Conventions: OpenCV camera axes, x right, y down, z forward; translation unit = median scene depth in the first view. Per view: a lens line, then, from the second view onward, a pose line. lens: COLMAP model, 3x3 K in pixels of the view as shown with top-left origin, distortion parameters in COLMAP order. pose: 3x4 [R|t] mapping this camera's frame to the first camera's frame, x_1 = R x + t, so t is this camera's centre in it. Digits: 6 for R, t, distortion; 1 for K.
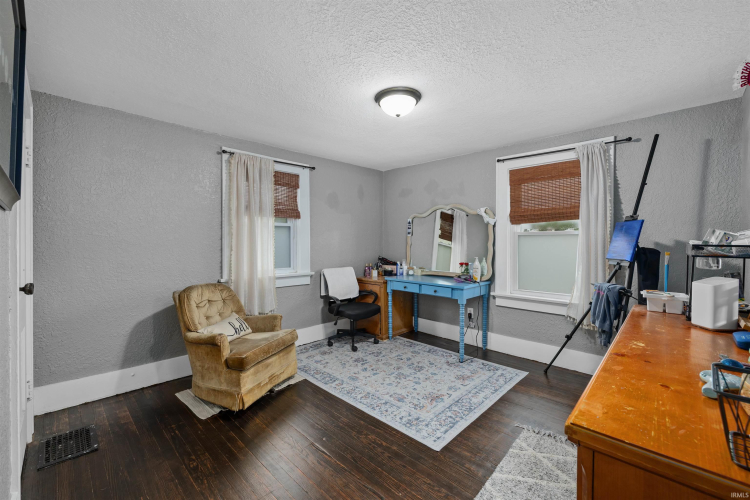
lens RADIAL K [[318.6, 0, 374.6], [0, 318.6, 247.1], [0, 0, 1]] dist [0.000972, -0.000150]
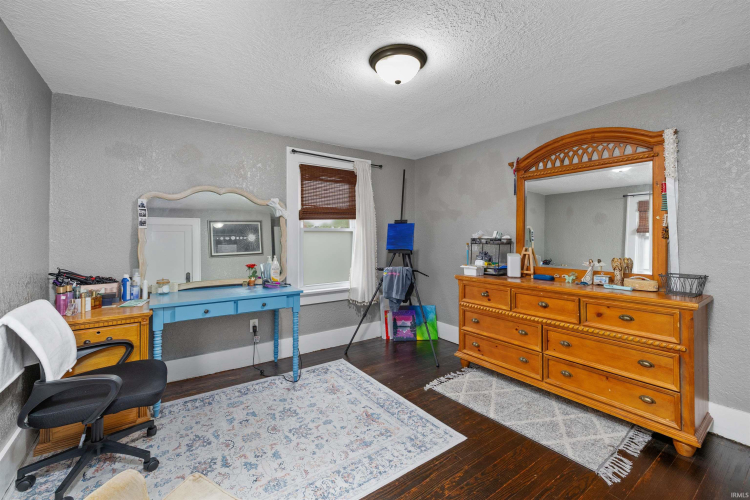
lens RADIAL K [[318.6, 0, 372.6], [0, 318.6, 236.0], [0, 0, 1]] dist [0.000972, -0.000150]
pose [[0.185803, -0.001286, 0.982586, -0.536525], [0.020600, 0.999784, -0.002587, -0.015101], [-0.982371, 0.020722, 0.185790, 0.667080]]
